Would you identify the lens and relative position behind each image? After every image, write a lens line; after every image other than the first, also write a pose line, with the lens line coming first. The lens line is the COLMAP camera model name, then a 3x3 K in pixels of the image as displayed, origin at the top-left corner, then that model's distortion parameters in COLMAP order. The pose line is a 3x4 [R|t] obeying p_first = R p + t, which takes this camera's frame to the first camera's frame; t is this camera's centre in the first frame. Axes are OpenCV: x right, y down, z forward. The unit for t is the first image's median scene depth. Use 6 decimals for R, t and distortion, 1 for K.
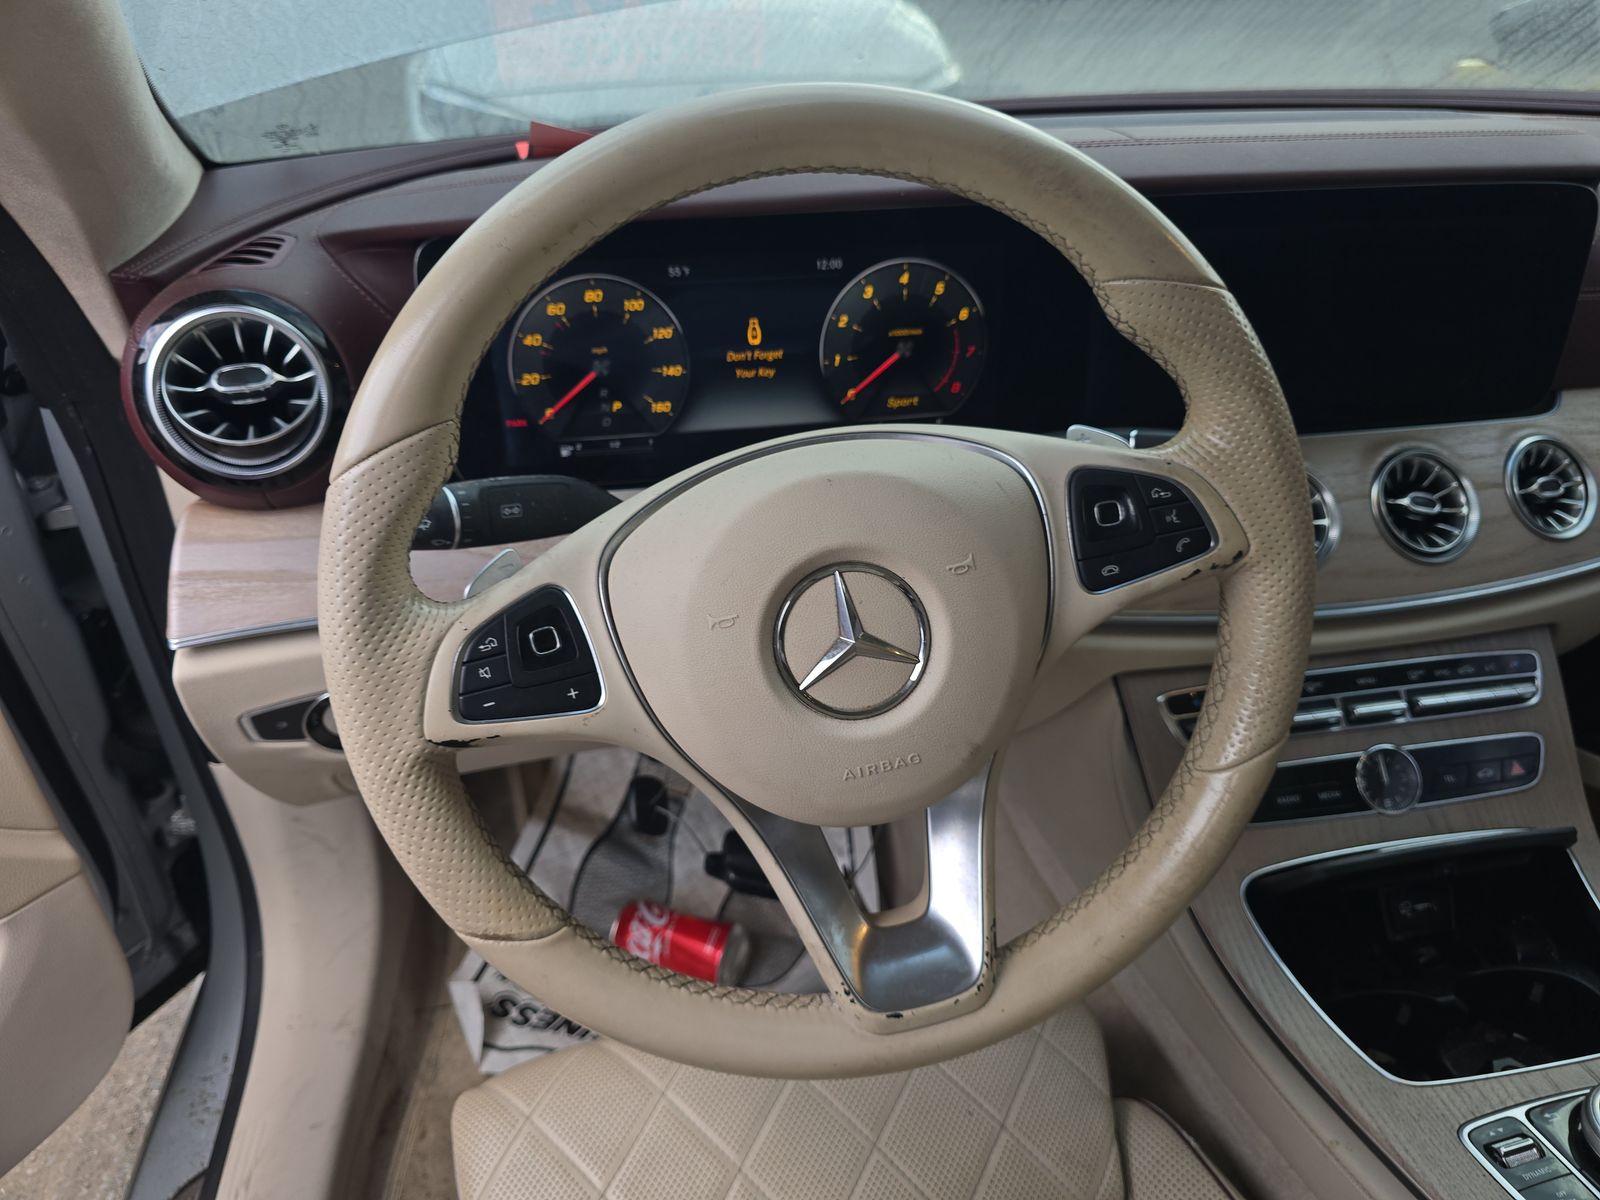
lens RADIAL K [[1072.5, 0, 802.8], [0, 1072.5, 616.5], [0, 0, 1]] dist [0.027046, -0.009610]
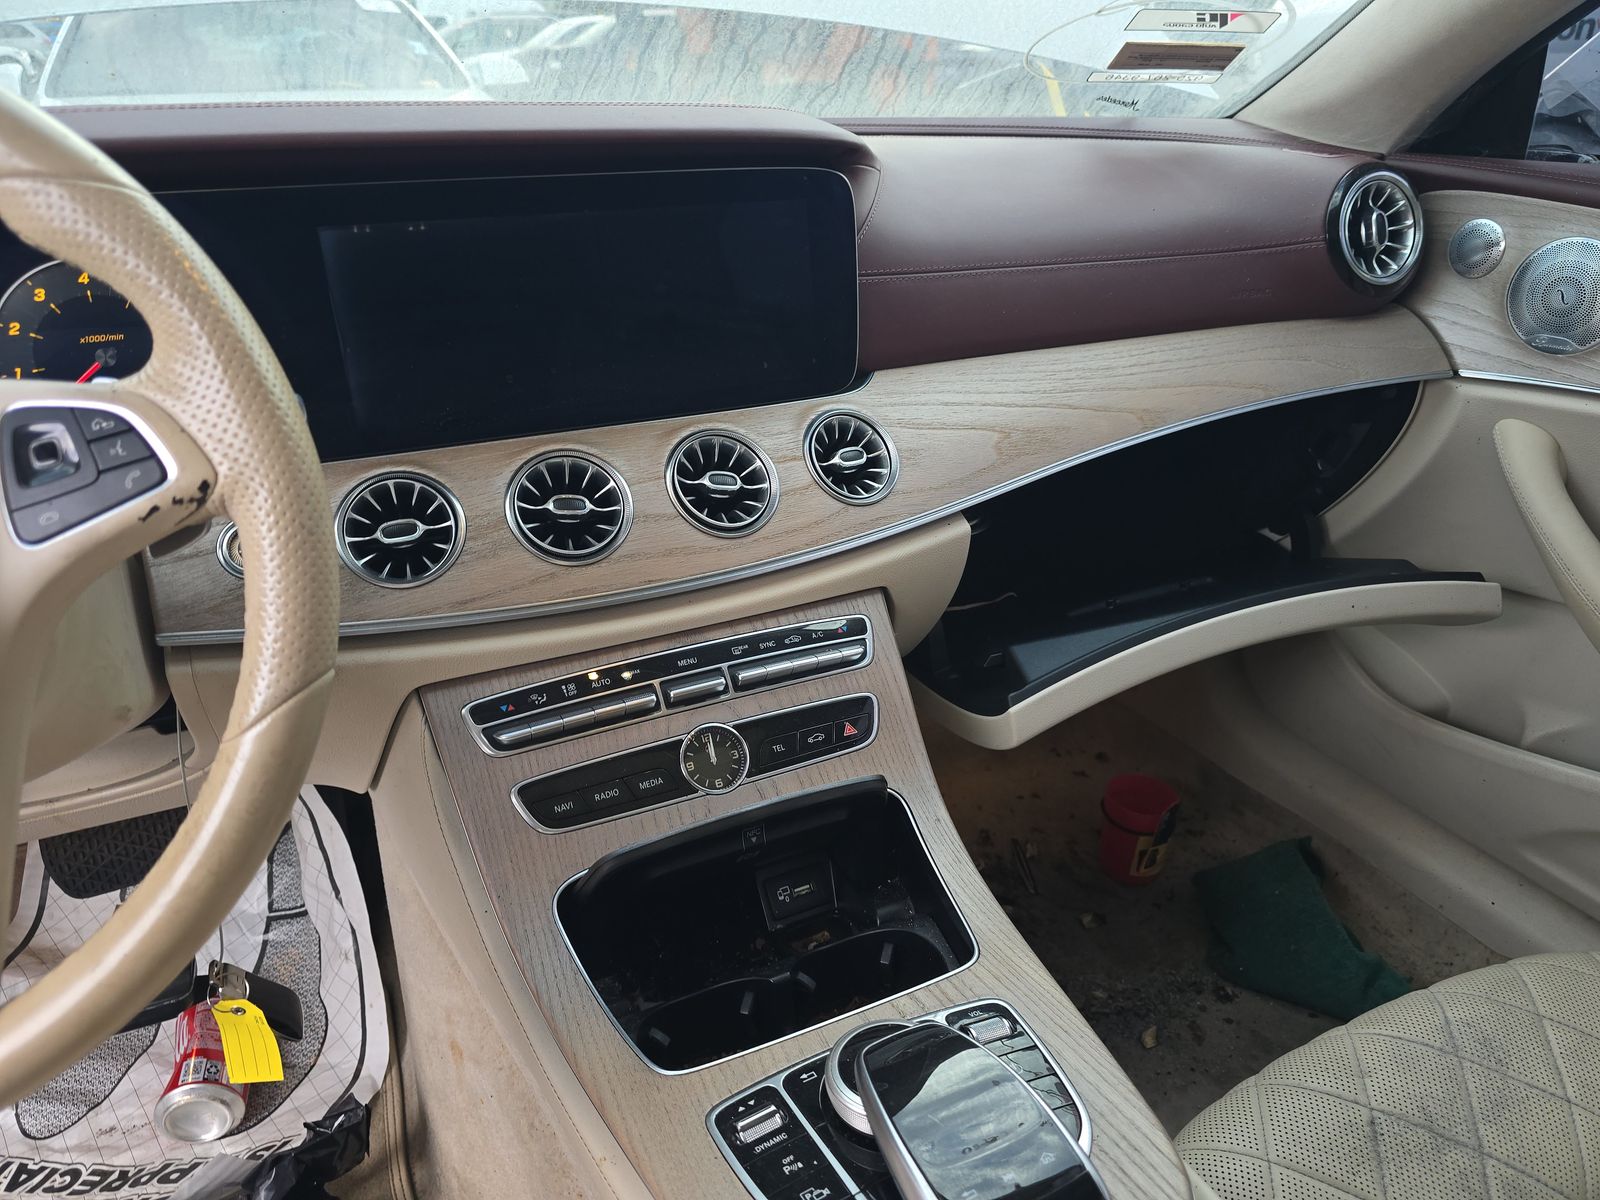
lens RADIAL K [[1072.5, 0, 793.2], [0, 1072.5, 595.8], [0, 0, 1]] dist [0.027046, -0.009610]
pose [[0.964604, -0.116122, 0.236760, 0.405007], [0.144376, 0.983865, -0.105662, 0.120980], [-0.220671, 0.136105, 0.965805, 0.035712]]
